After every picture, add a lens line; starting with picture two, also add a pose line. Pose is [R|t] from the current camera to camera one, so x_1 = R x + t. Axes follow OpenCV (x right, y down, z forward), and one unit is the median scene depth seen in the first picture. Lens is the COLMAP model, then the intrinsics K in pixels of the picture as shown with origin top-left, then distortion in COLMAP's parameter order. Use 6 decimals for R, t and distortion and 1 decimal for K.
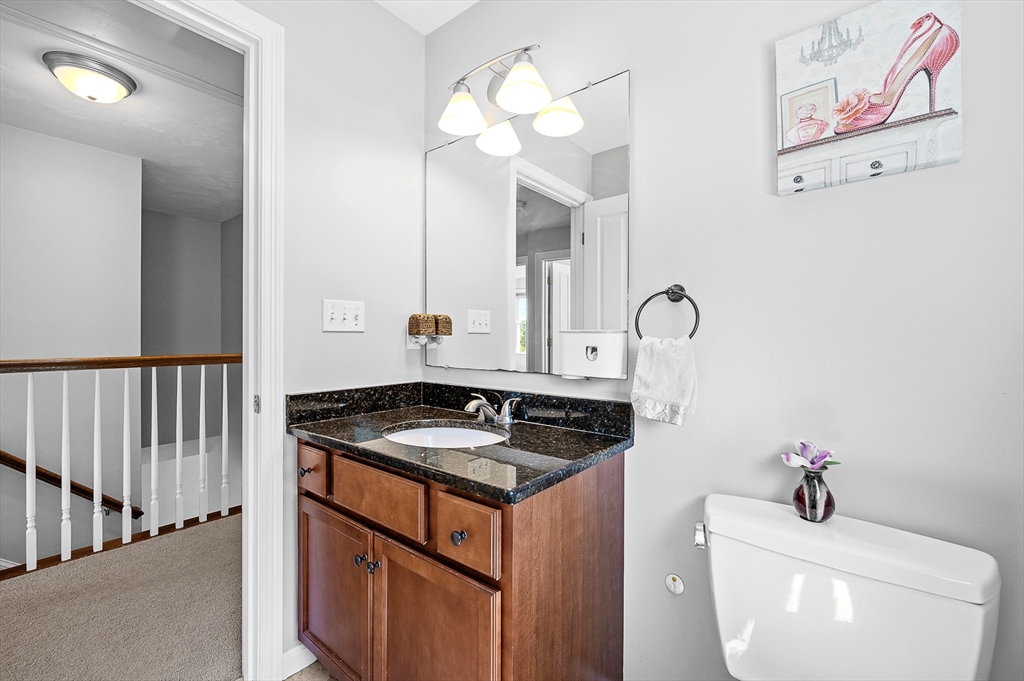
lens RADIAL K [[437.0, 0, 514.7], [0, 437.0, 342.1], [0, 0, 1]] dist [-0.006438, -0.000681]
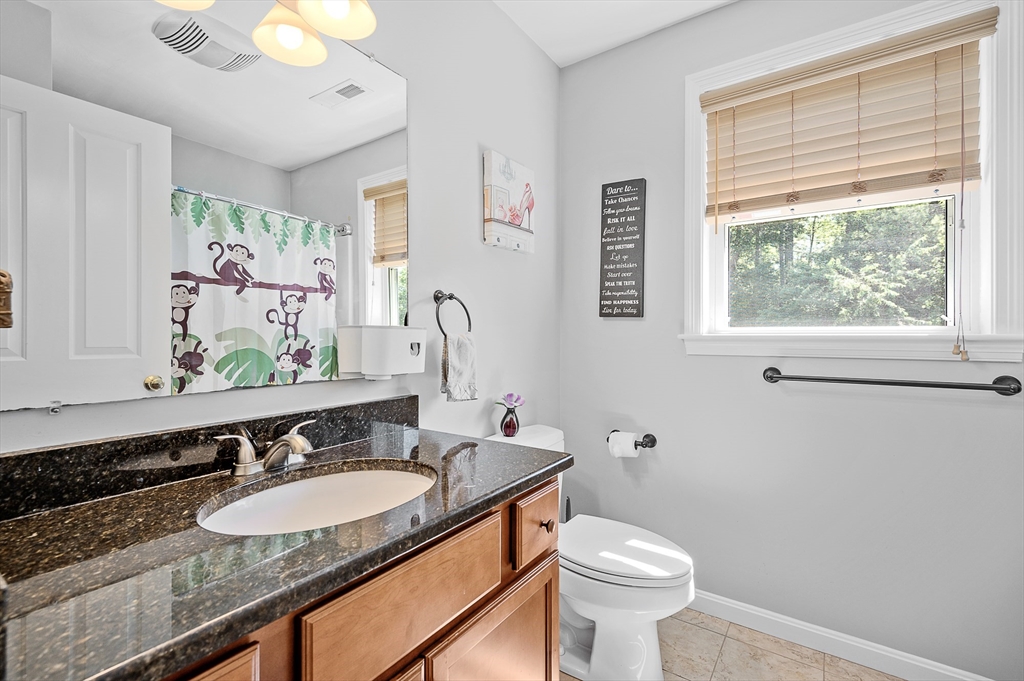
lens RADIAL K [[468.6, 0, 514.5], [0, 468.6, 333.6], [0, 0, 1]] dist [0.002237, -0.001212]
pose [[-0.096762, -0.006517, 0.995286, -1.221150], [0.002666, 0.999973, 0.006806, -0.025233], [-0.995304, 0.003312, -0.096742, 1.168802]]
